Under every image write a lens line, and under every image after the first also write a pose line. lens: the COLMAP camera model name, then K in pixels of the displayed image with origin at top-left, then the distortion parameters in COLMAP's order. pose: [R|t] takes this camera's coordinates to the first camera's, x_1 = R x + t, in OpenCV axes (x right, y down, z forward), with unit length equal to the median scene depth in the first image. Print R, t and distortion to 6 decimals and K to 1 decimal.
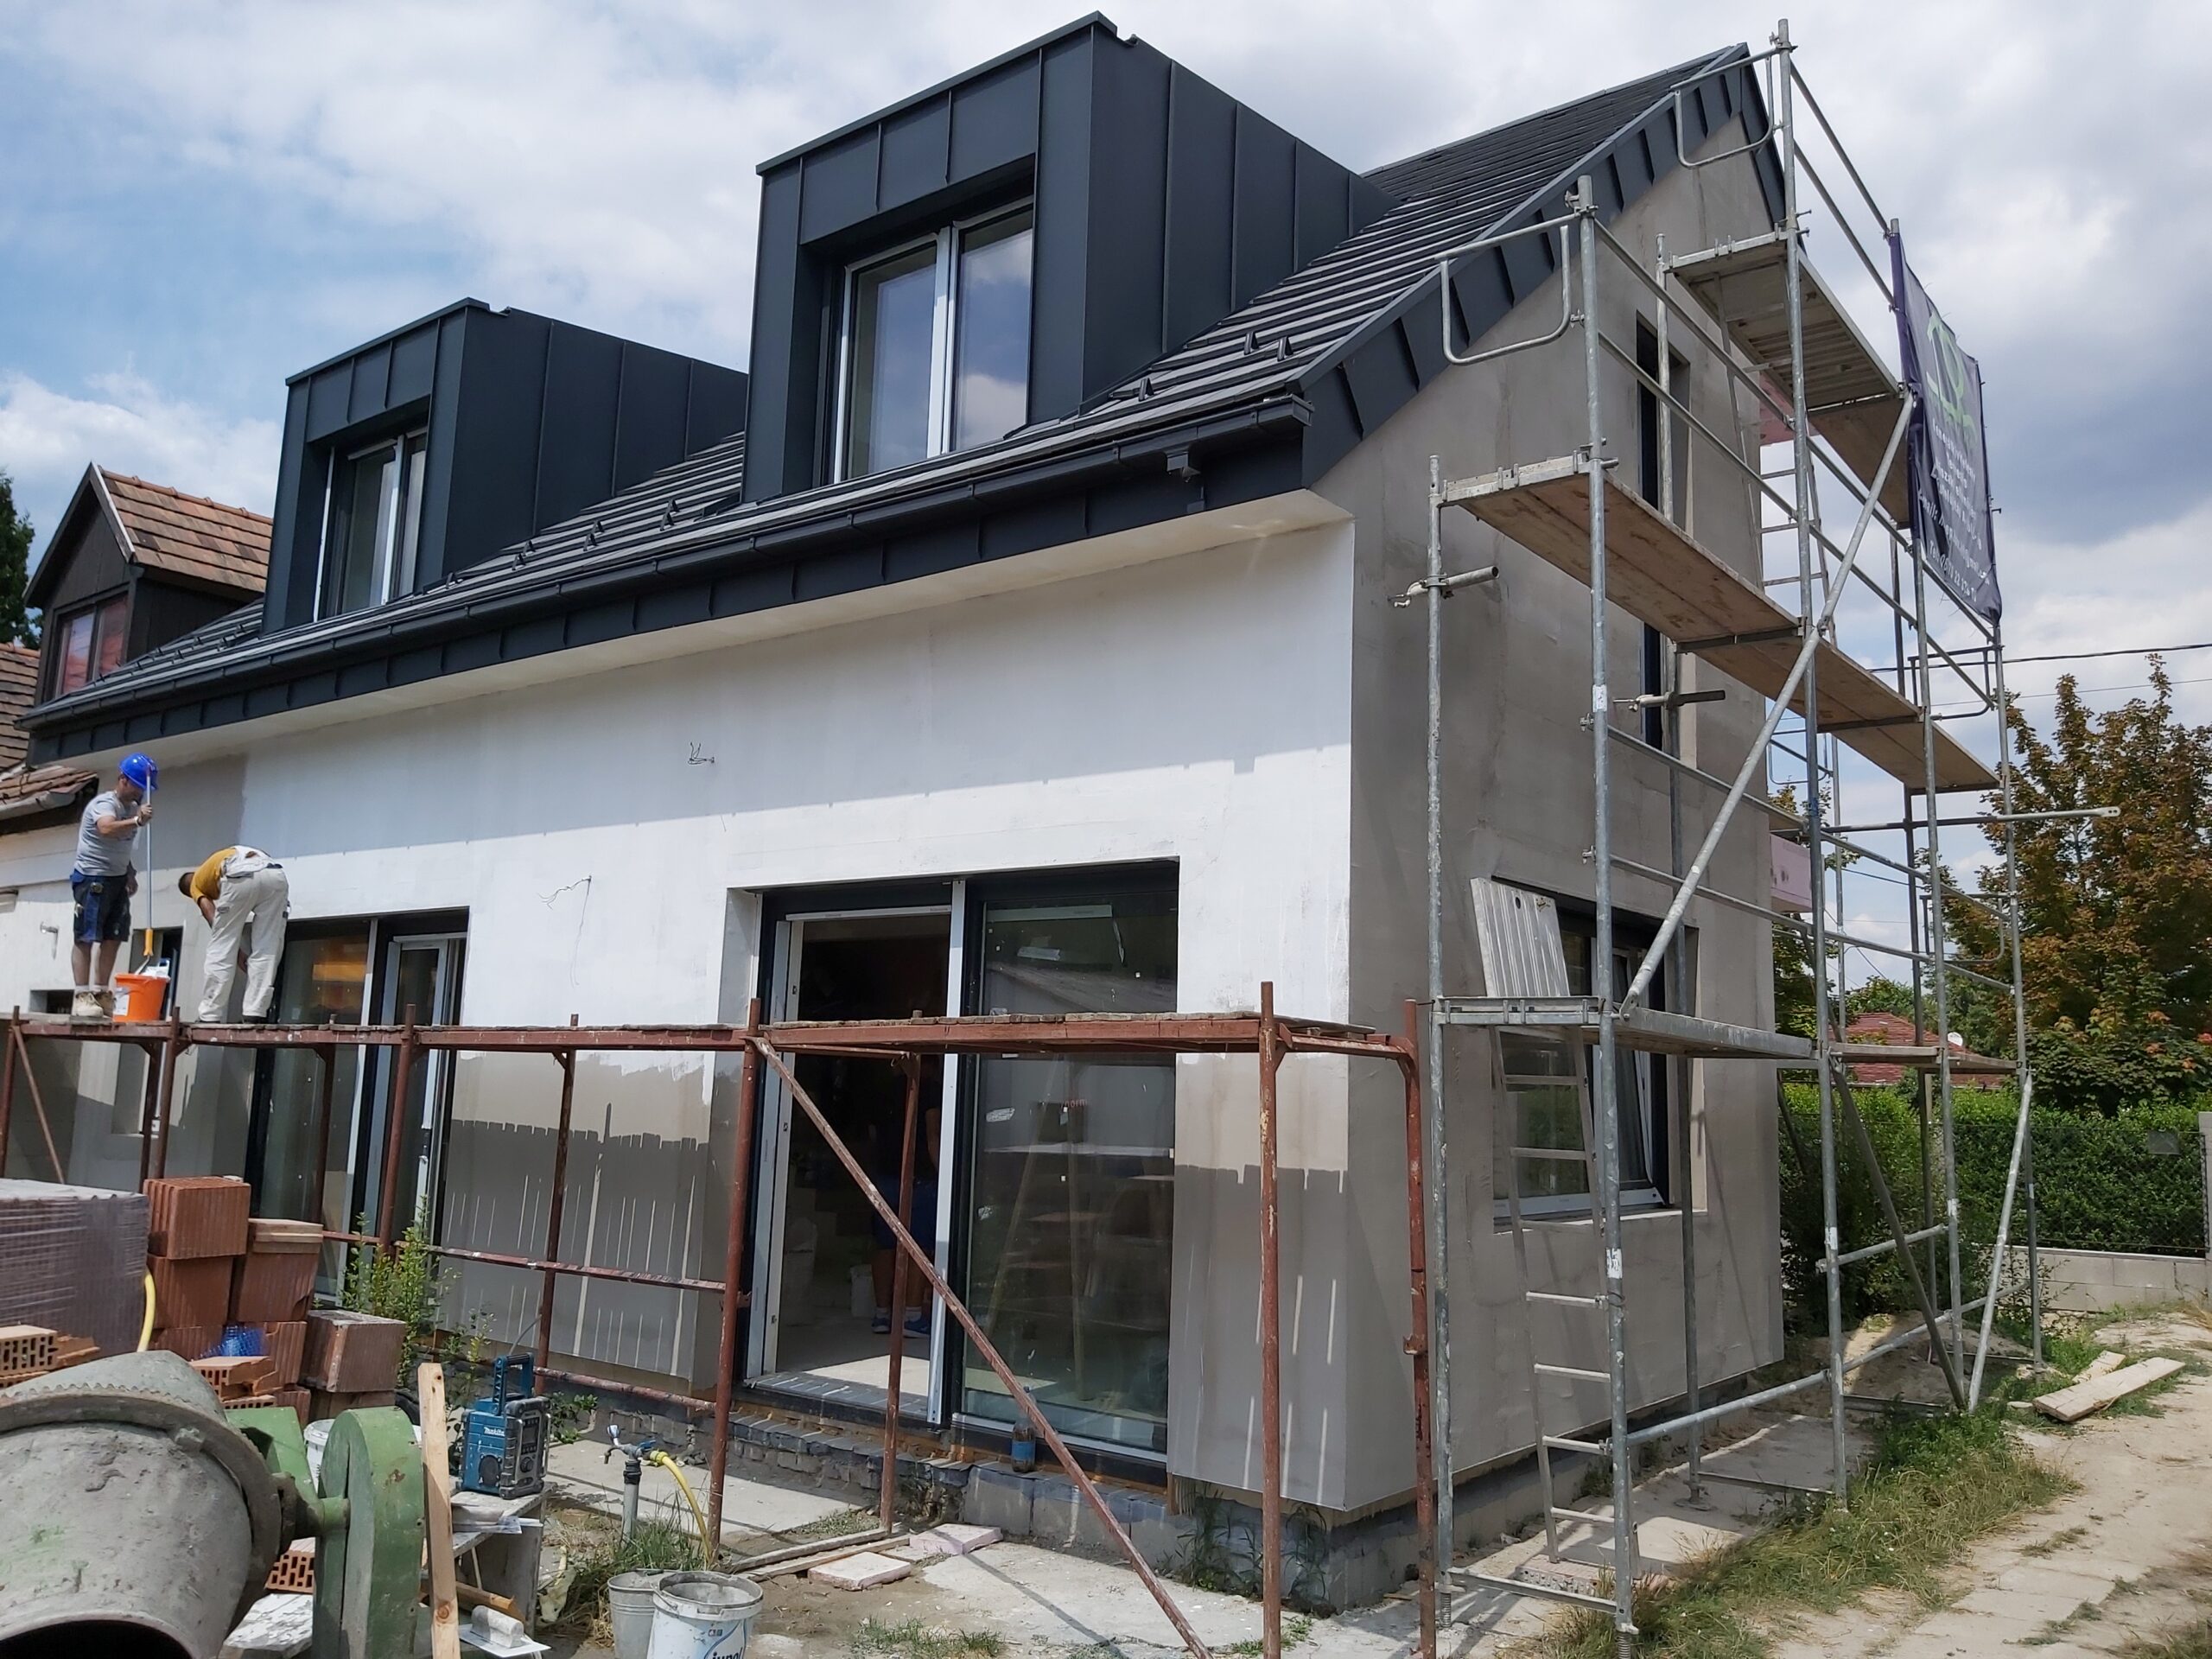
lens RADIAL K [[1715.0, 0, 1108.4], [0, 1715.0, 831.1], [0, 0, 1]] dist [0.009938, -0.063847]
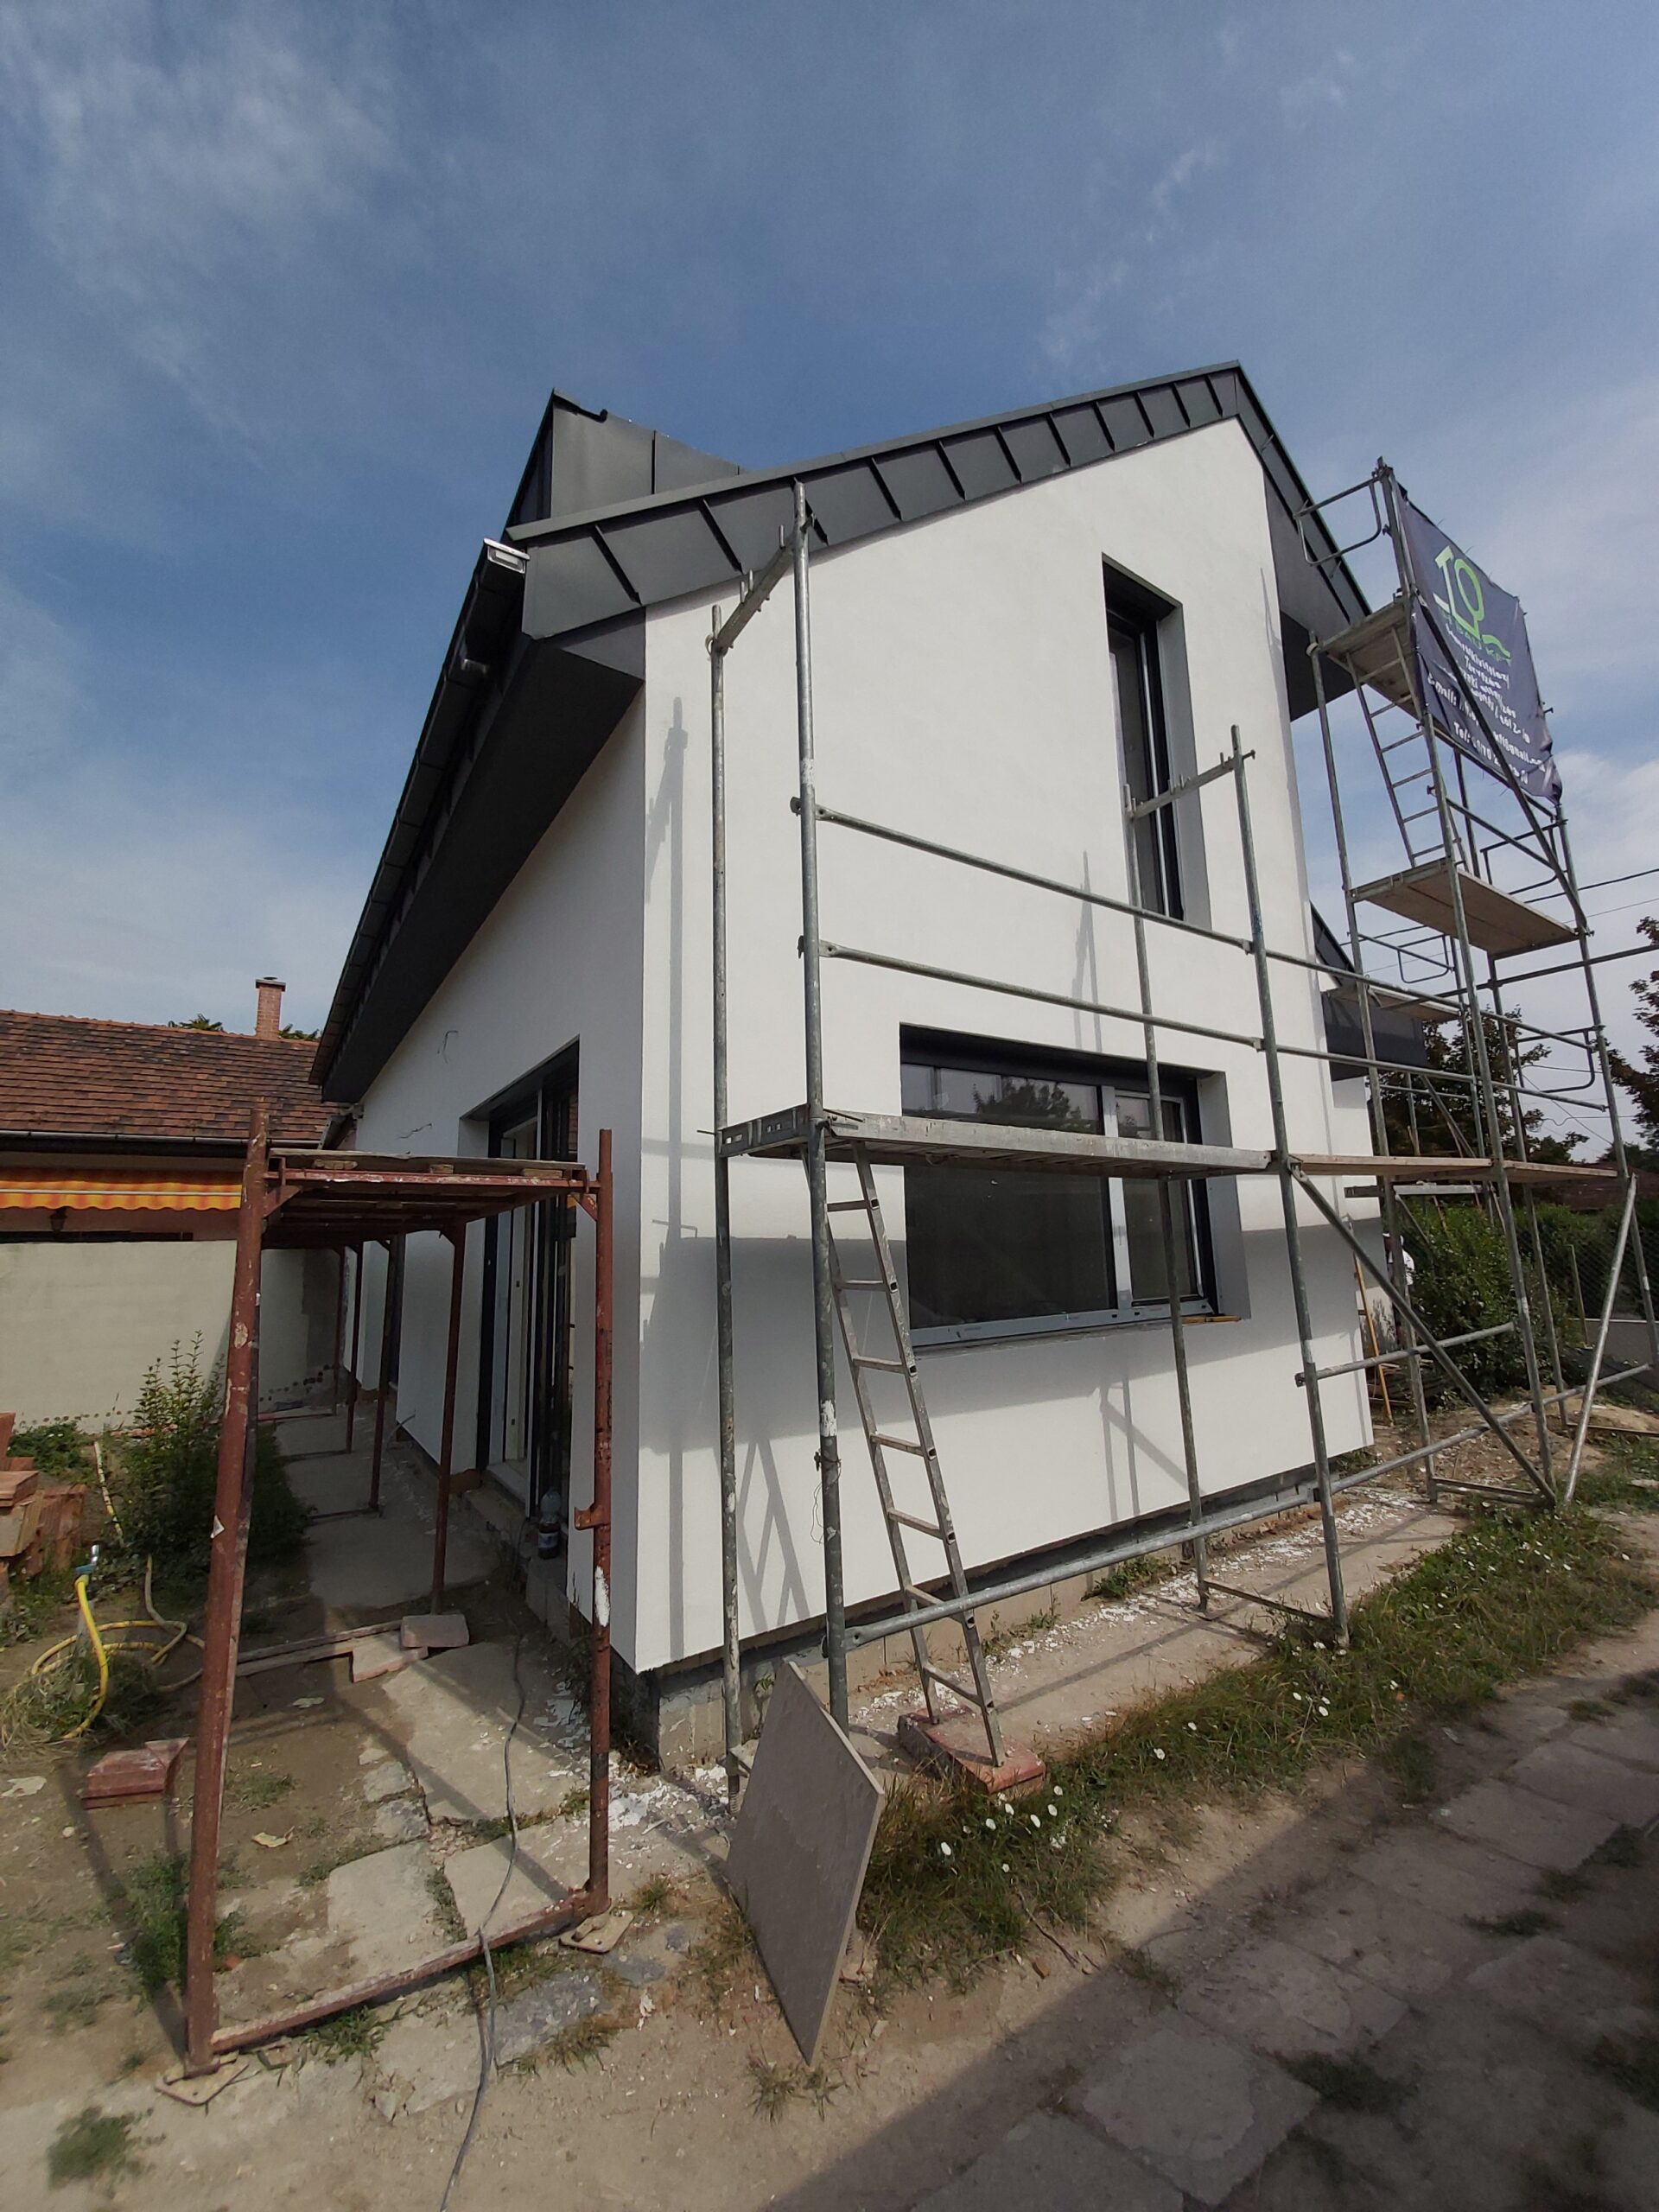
lens RADIAL K [[863.6, 0, 836.0], [0, 863.6, 1107.1], [0, 0, 1]] dist [-0.020276, 0.000327]
pose [[0.943187, -0.102190, -0.316157, 0.281532], [0.100762, 0.994691, -0.020908, 0.066225], [0.316615, -0.012137, 0.948476, 0.373598]]
